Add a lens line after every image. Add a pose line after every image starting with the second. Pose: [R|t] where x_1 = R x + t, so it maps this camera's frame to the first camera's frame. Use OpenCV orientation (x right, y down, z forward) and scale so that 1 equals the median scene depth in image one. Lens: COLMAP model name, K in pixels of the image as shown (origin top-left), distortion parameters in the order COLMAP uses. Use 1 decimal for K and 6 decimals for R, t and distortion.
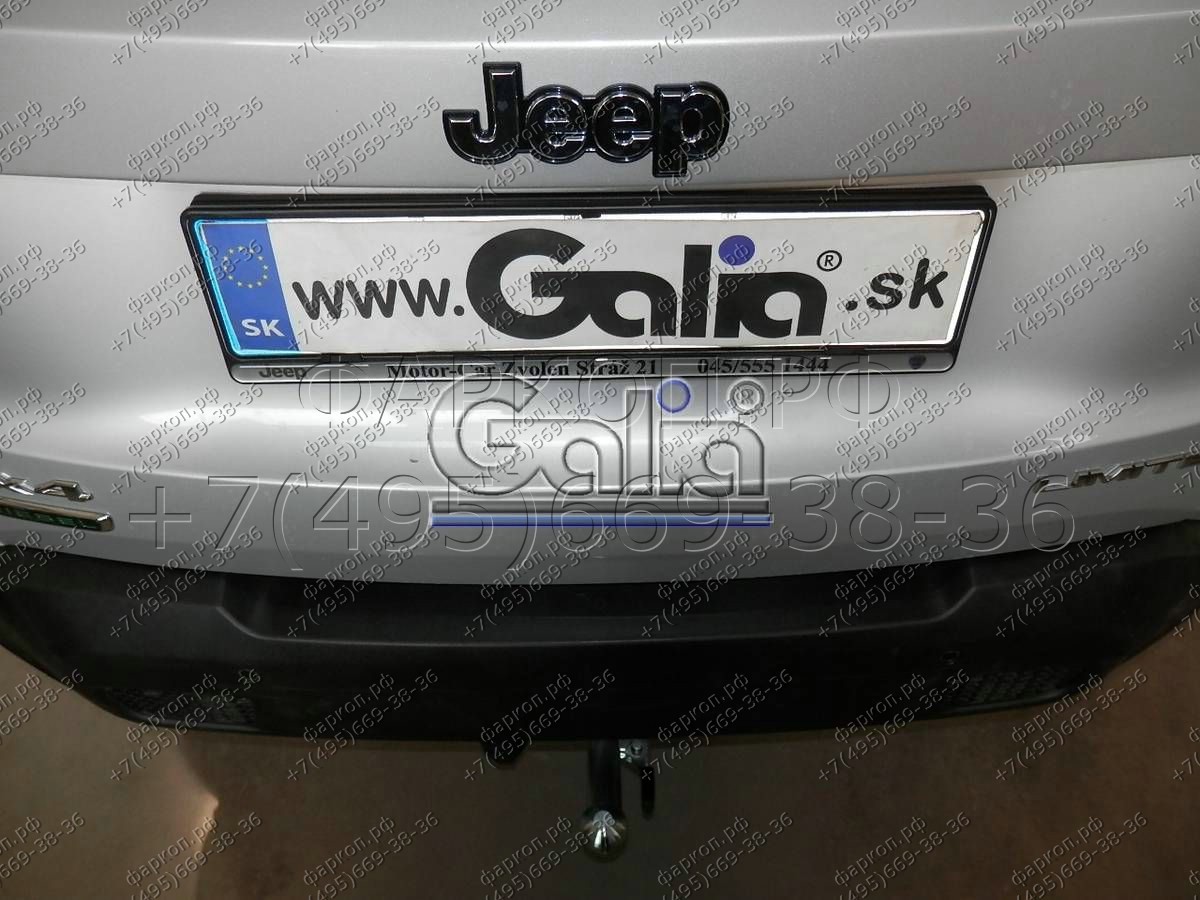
lens RADIAL K [[894.0, 0, 602.9], [0, 894.0, 449.9], [0, 0, 1]] dist [0.004569, 0.003192]
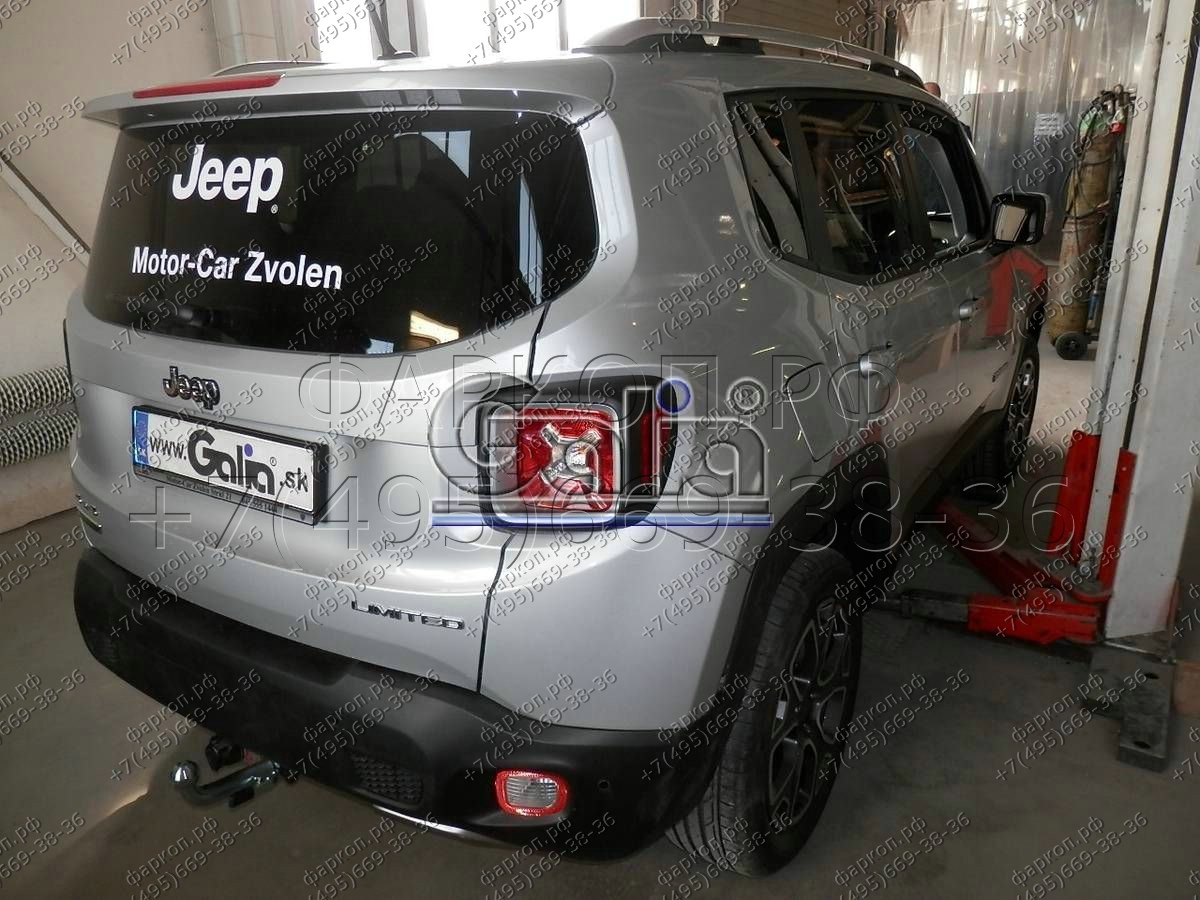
lens RADIAL K [[894.0, 0, 600.3], [0, 894.0, 449.6], [0, 0, 1]] dist [0.004569, 0.003192]
pose [[0.827818, 0.161557, -0.537230, 2.292085], [-0.401385, 0.839599, -0.366009, 0.301997], [0.391927, 0.518625, 0.759882, -0.549165]]
